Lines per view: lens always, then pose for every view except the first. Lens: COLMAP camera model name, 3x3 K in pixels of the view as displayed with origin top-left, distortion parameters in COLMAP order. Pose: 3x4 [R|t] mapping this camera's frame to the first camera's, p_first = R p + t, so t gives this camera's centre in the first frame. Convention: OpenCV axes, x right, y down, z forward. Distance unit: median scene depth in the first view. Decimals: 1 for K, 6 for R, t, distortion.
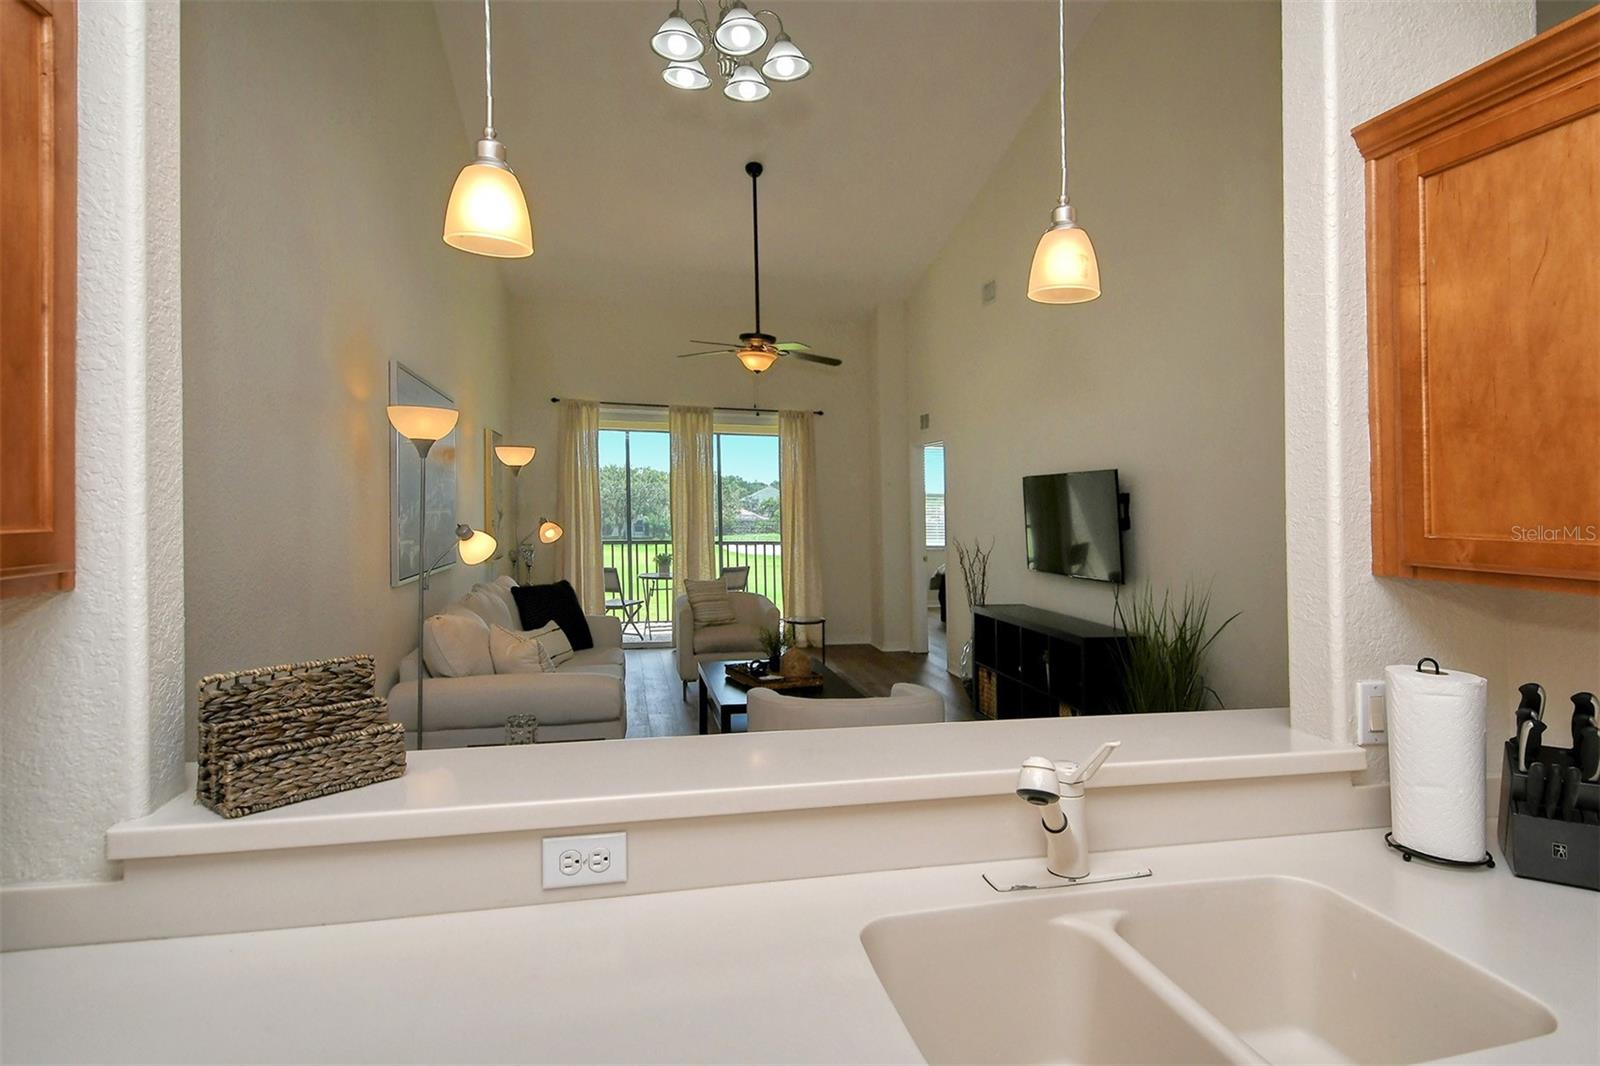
lens RADIAL K [[863.1, 0, 866.4], [0, 863.1, 552.9], [0, 0, 1]] dist [-0.003756, -0.000043]
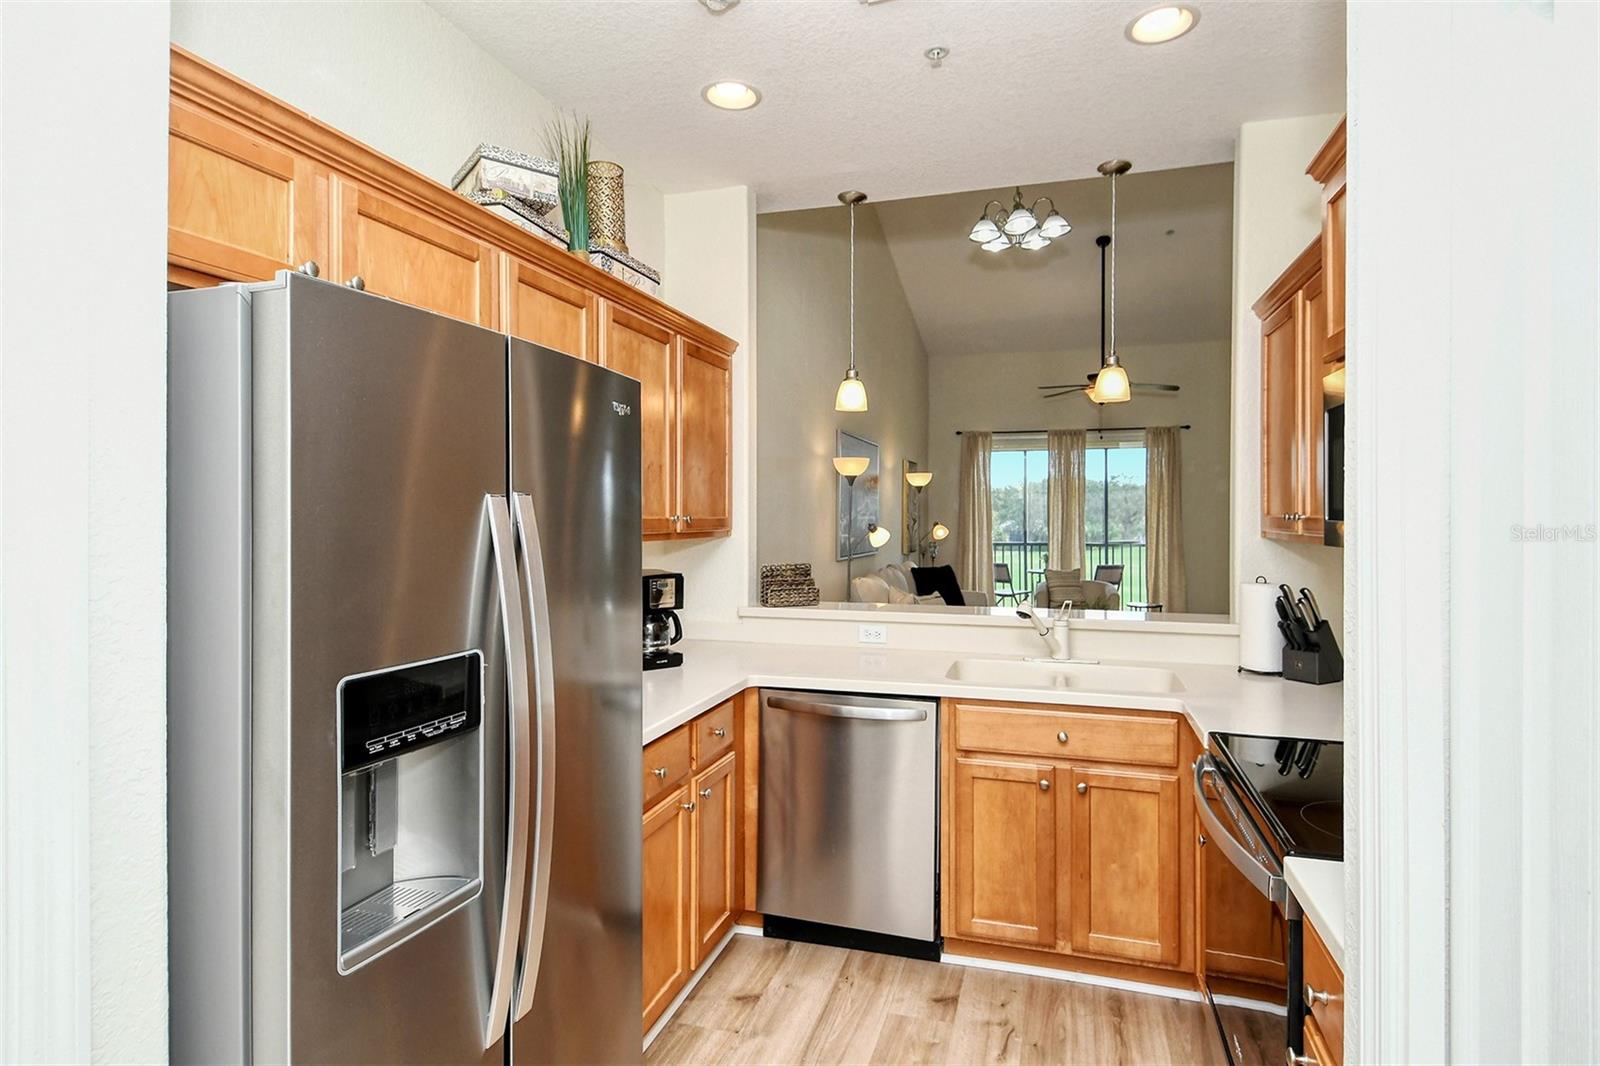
lens RADIAL K [[850.7, 0, 815.9], [0, 850.7, 507.7], [0, 0, 1]] dist [0.036372, 0.000014]
pose [[0.848319, -0.019042, -0.529144, 0.154922], [-0.015123, 0.998074, -0.060162, 0.018380], [0.529270, 0.059039, 0.846397, -0.228379]]
